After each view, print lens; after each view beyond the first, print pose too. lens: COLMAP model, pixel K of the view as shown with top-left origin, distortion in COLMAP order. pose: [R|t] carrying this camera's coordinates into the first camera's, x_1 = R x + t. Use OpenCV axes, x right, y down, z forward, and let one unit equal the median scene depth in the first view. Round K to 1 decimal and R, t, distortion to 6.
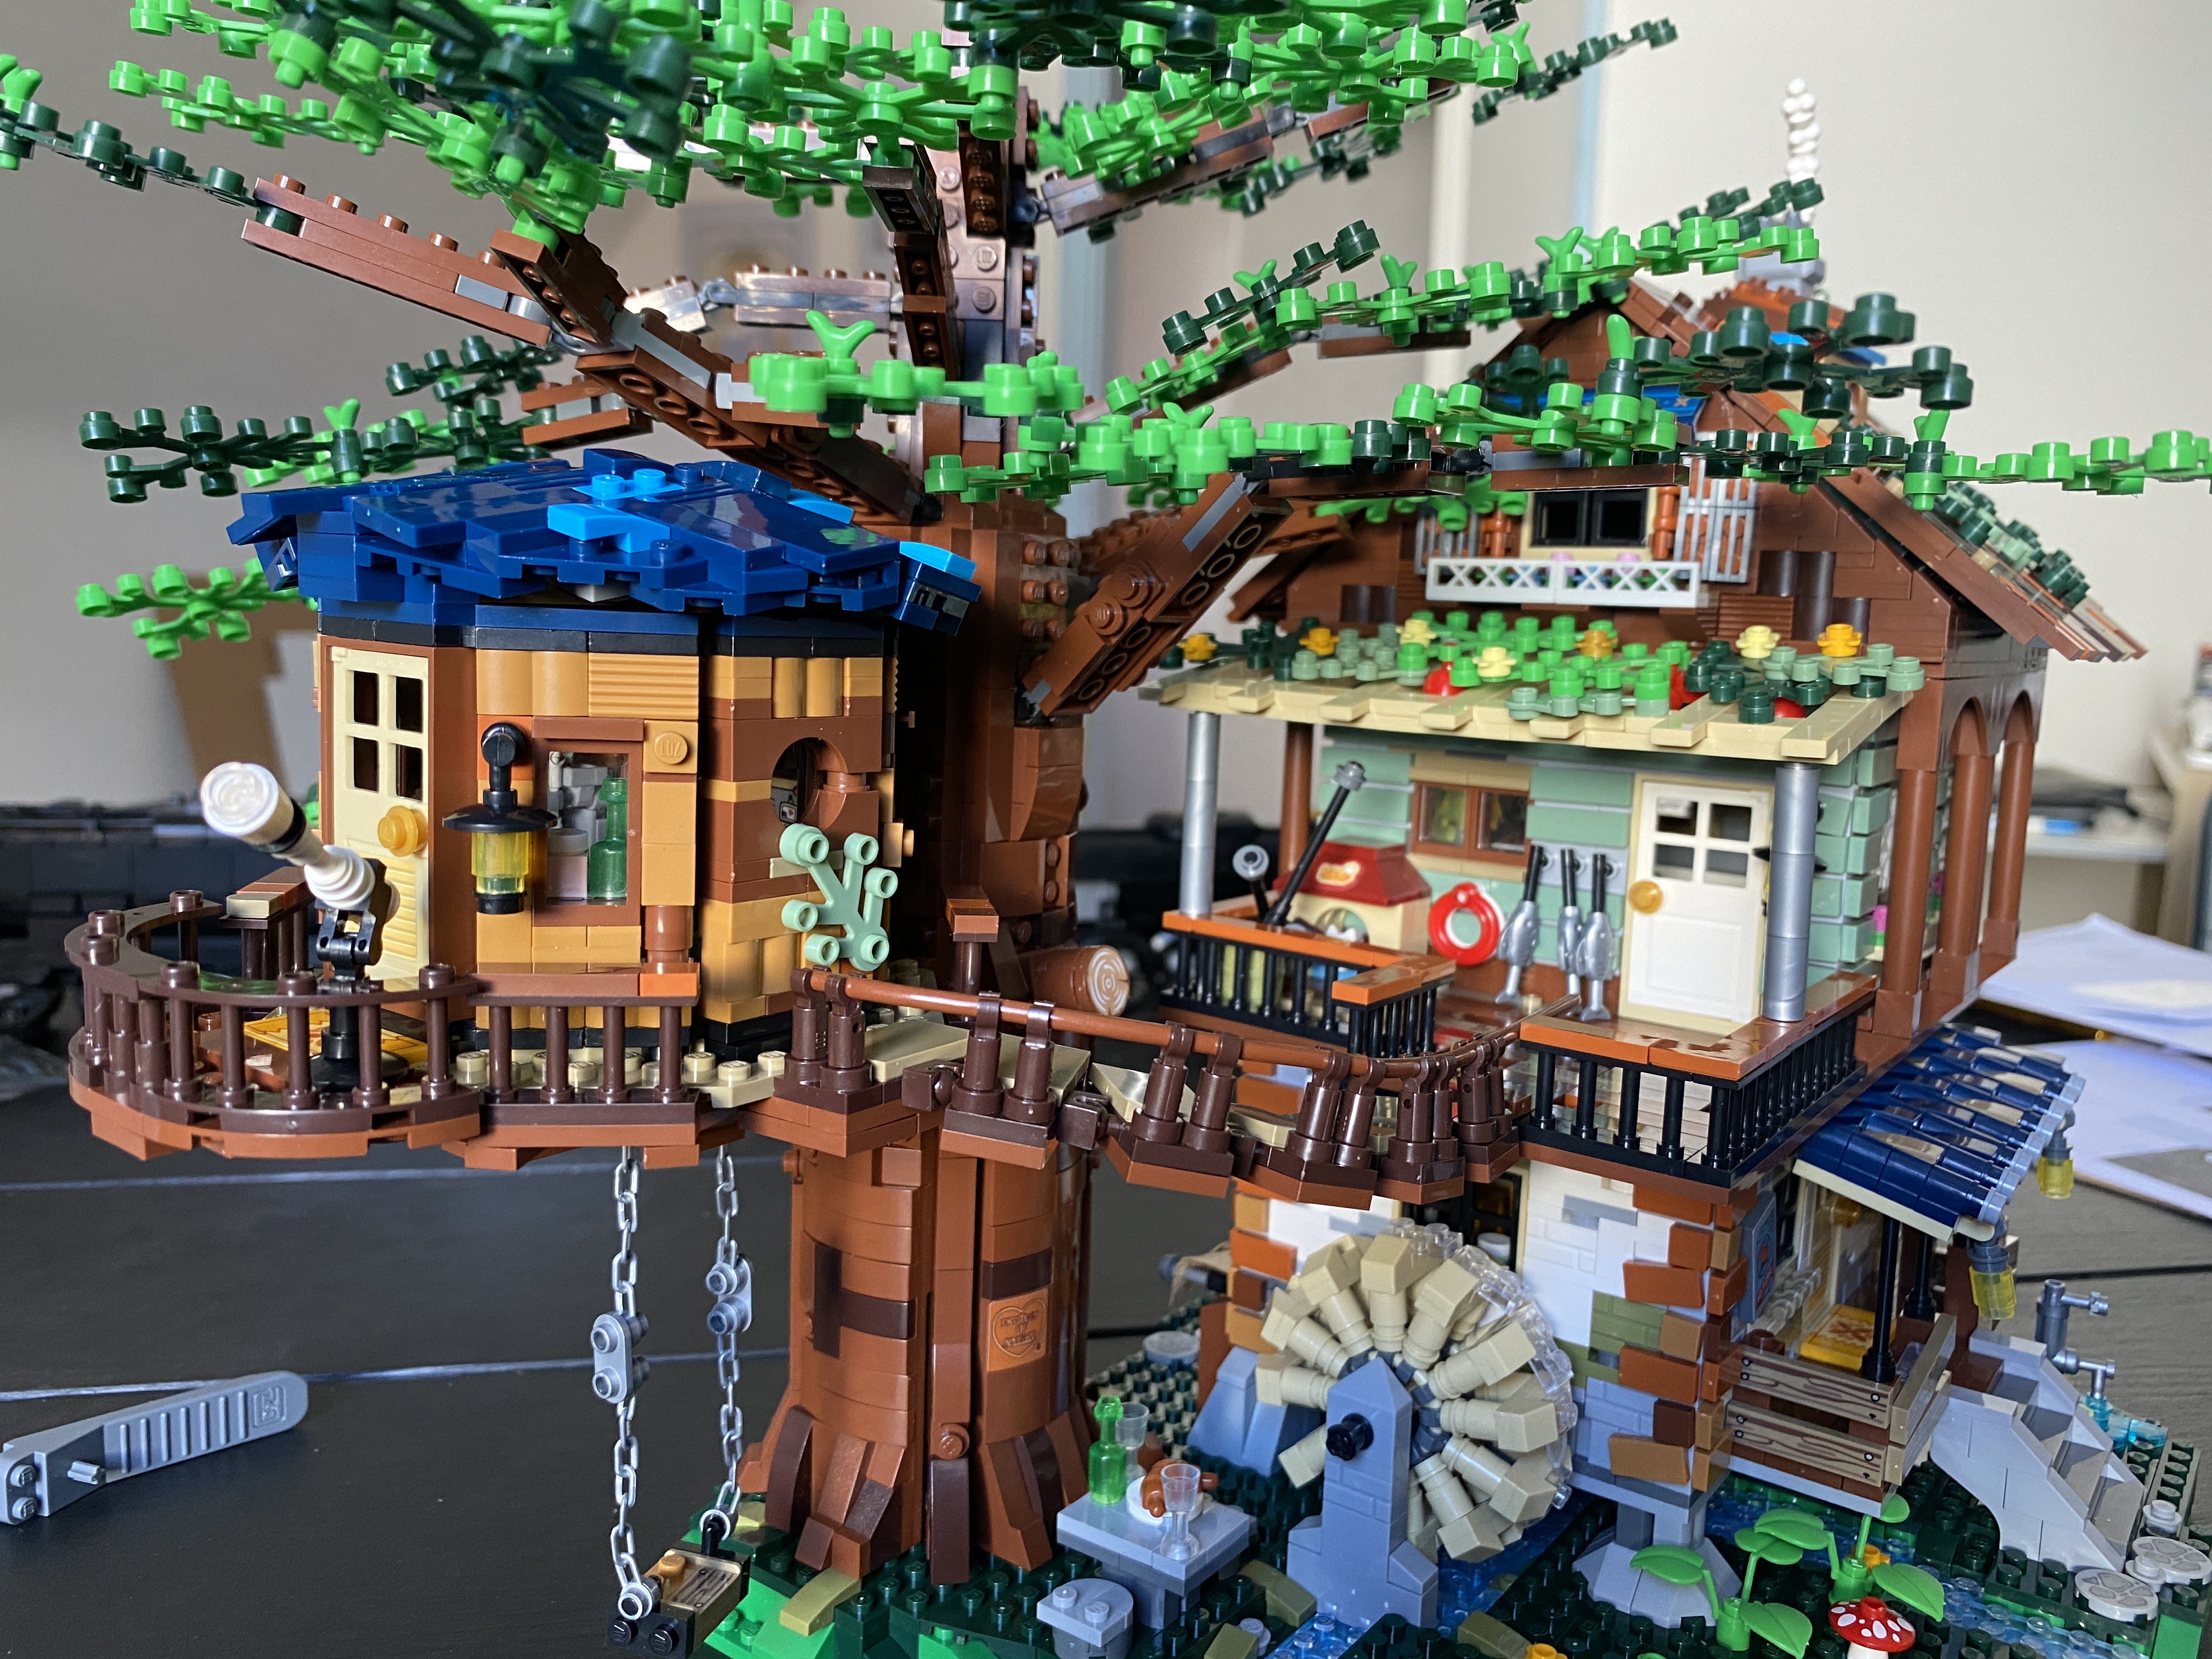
lens RADIAL K [[1720.5, 0, 1106.0], [0, 1720.5, 829.5], [0, 0, 1]] dist [-0.059920, 0.025774]
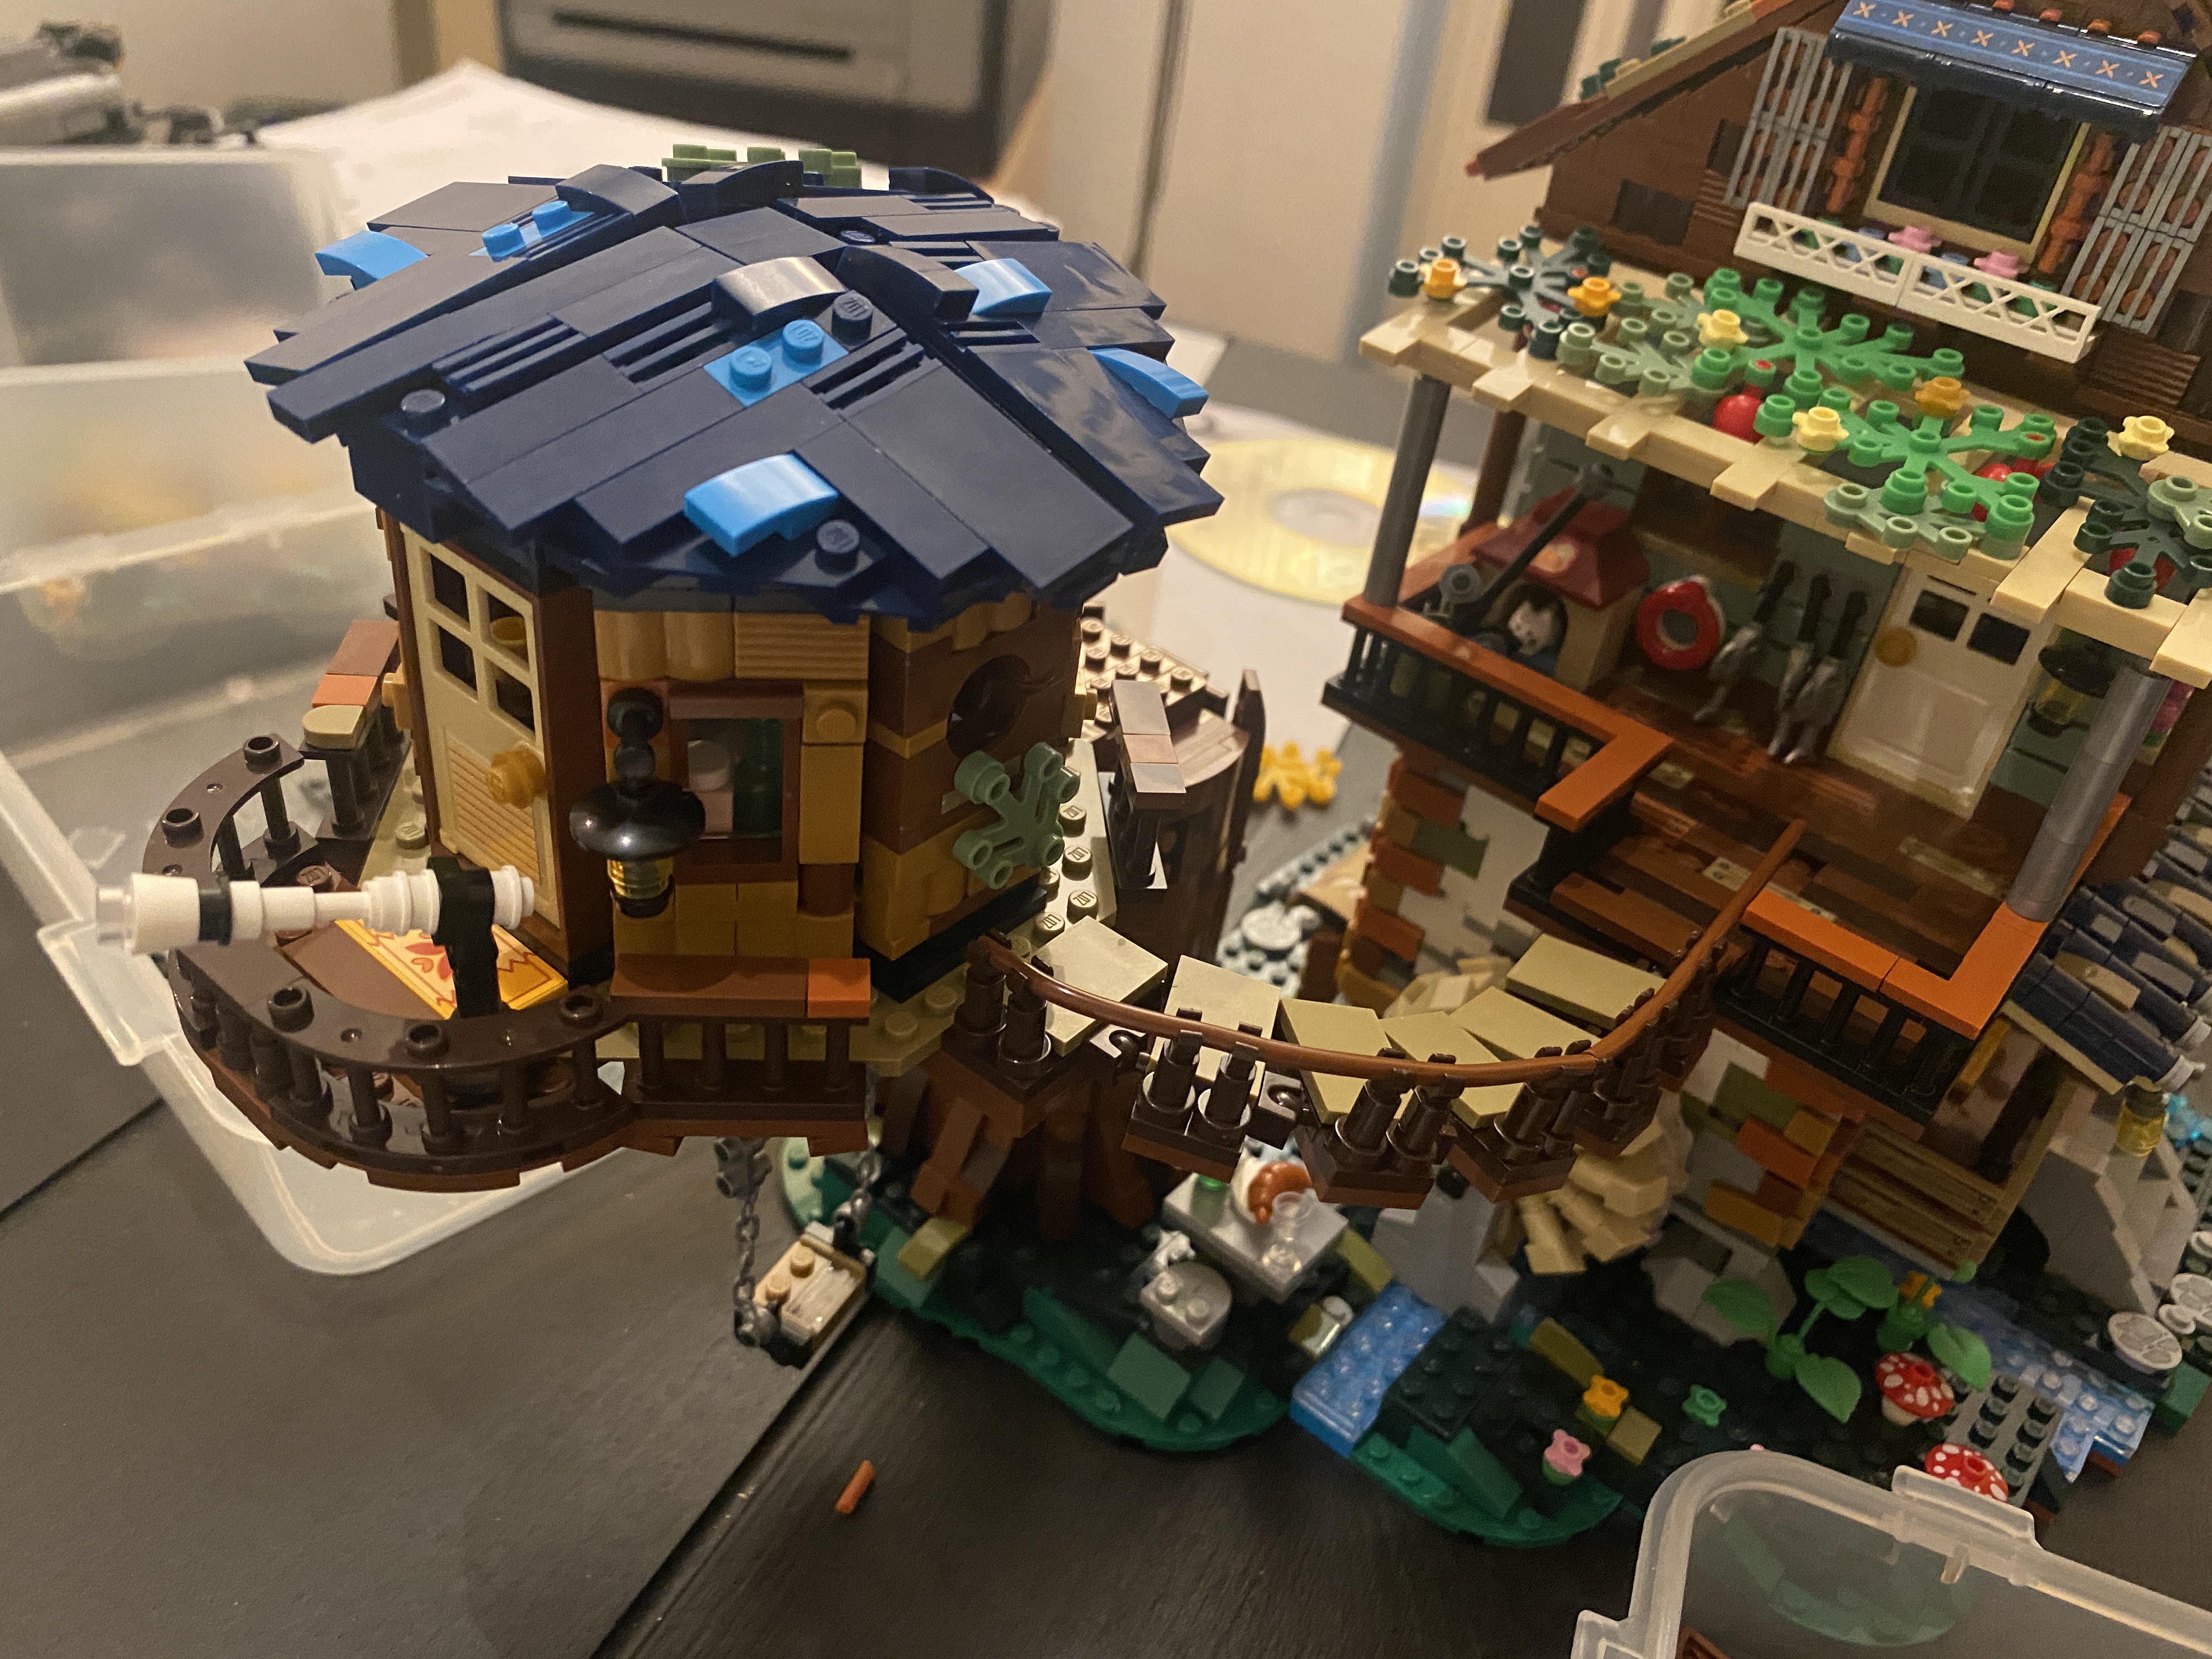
lens RADIAL K [[1720.5, 0, 1106.0], [0, 1720.5, 829.5], [0, 0, 1]] dist [-0.059920, 0.025774]
pose [[0.995028, 0.099582, -0.001432, -0.087435], [-0.086623, 0.872454, 0.480957, -0.296966], [0.049145, -0.478442, 0.876743, 0.193589]]
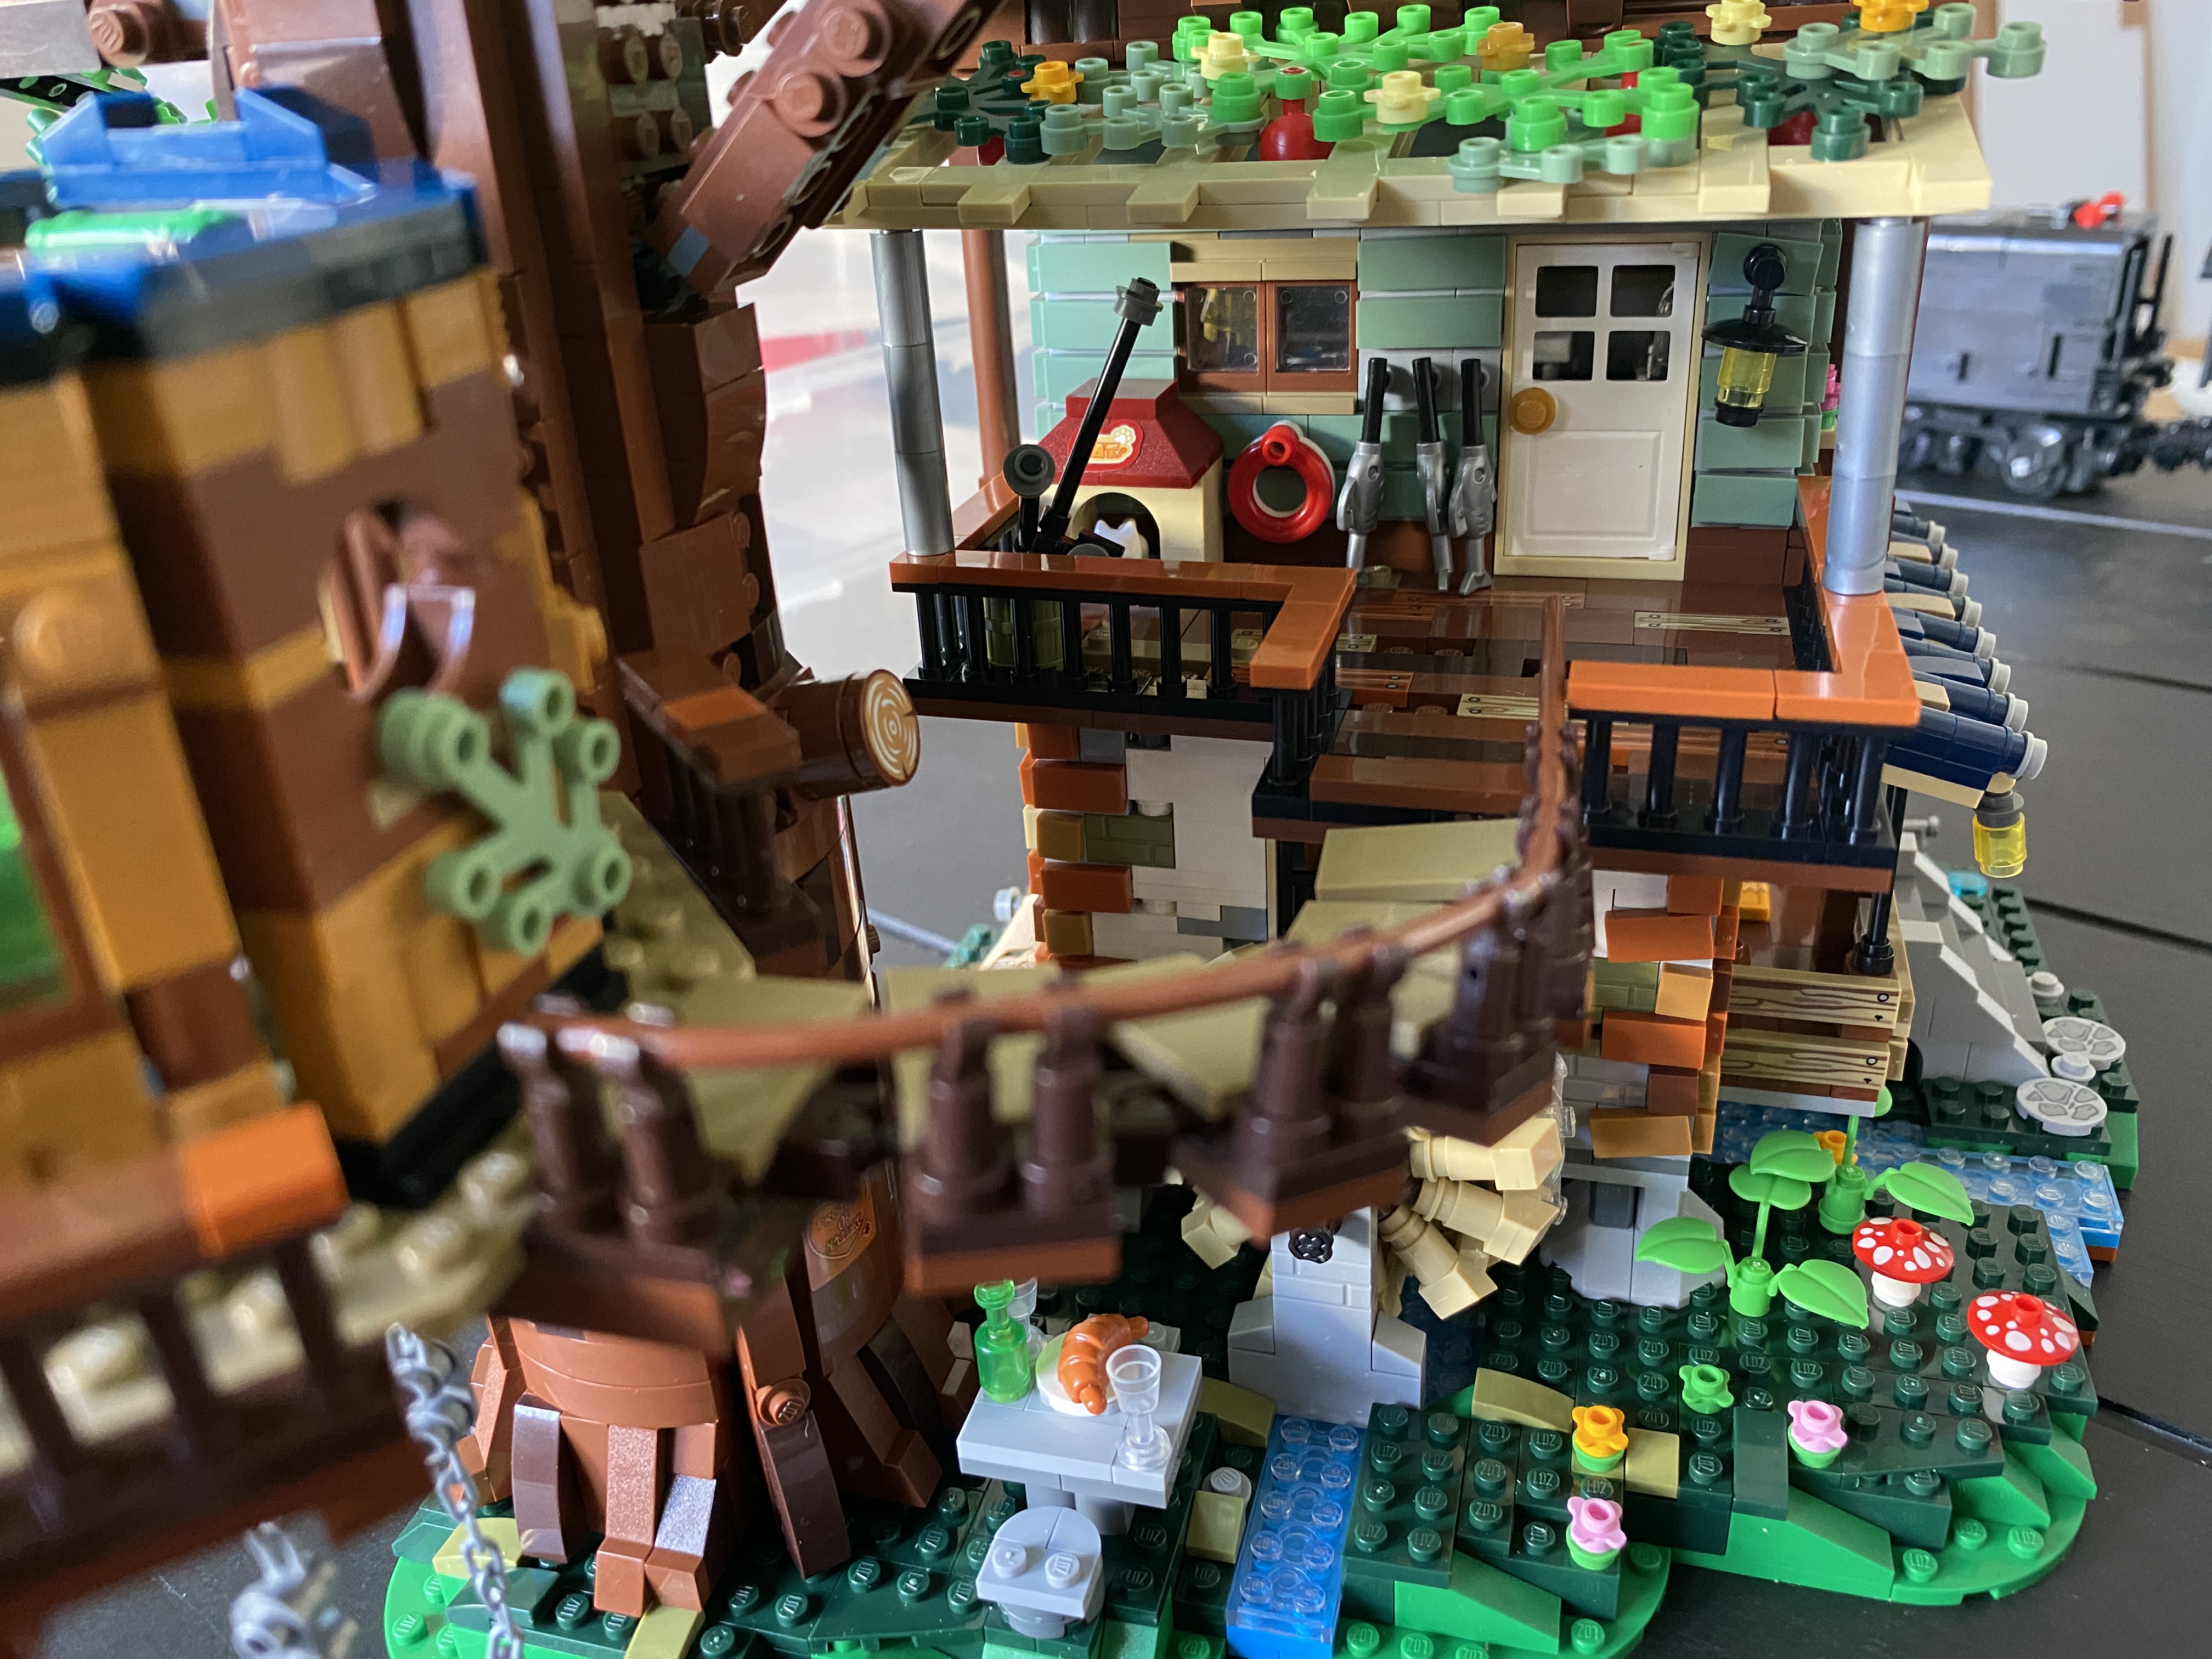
lens RADIAL K [[1666.6, 0, 1118.2], [0, 1666.6, 851.6], [0, 0, 1]] dist [0.004039, 0.006009]
pose [[0.925077, -0.244886, 0.290282, -0.112081], [0.132725, 0.924610, 0.357043, -0.072325], [-0.355833, -0.291765, 0.887838, 0.426895]]
